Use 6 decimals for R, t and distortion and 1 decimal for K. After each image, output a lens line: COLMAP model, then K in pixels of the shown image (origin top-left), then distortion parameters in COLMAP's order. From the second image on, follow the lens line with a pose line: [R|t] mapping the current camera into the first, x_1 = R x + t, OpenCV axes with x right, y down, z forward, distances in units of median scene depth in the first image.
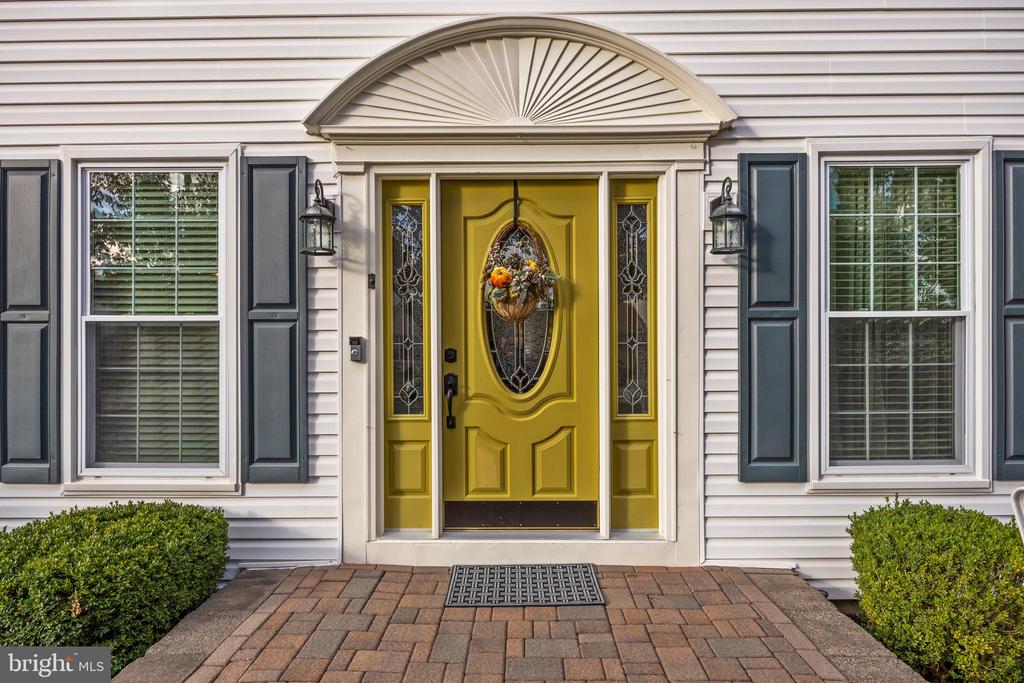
lens RADIAL K [[477.7, 0, 510.6], [0, 477.7, 337.6], [0, 0, 1]] dist [0.004284, 0.000370]
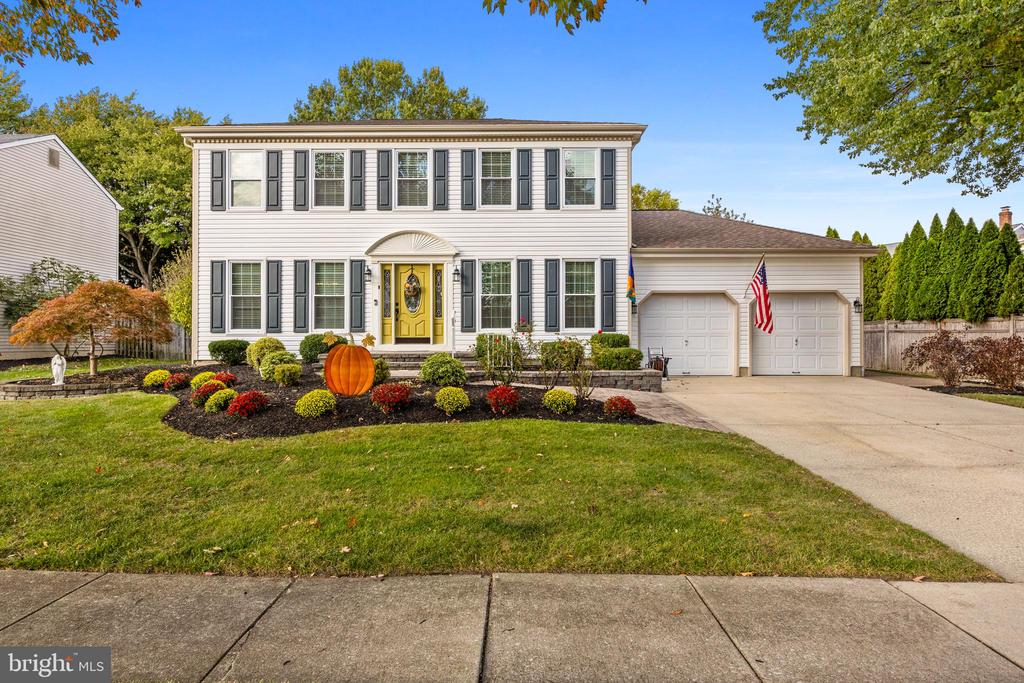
lens RADIAL K [[477.7, 0, 514.9], [0, 477.7, 338.0], [0, 0, 1]] dist [0.004284, 0.000370]
pose [[0.999971, 0.003071, 0.007008, 0.944597], [-0.003021, 0.999970, -0.007116, 0.383272], [-0.007030, 0.007094, 0.999950, -3.454267]]
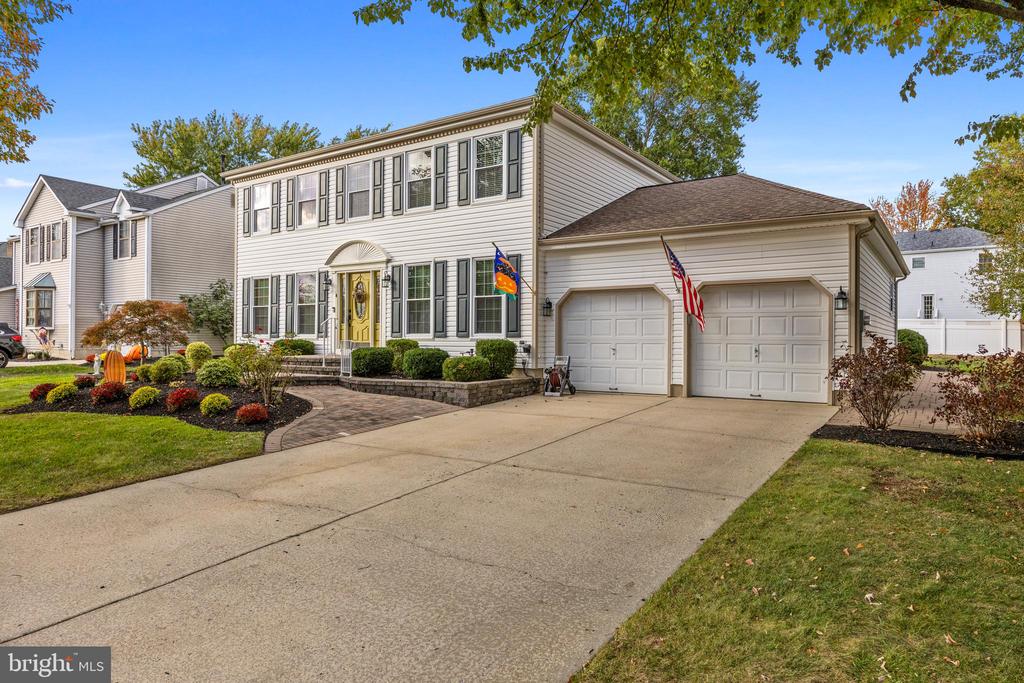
lens RADIAL K [[654.1, 0, 510.5], [0, 654.1, 343.4], [0, 0, 1]] dist [0.004403, 0.000177]
pose [[0.836130, 0.010320, -0.548435, 4.750897], [-0.014700, 0.999885, -0.003598, 0.358310], [0.548335, 0.011070, 0.836185, -3.504987]]
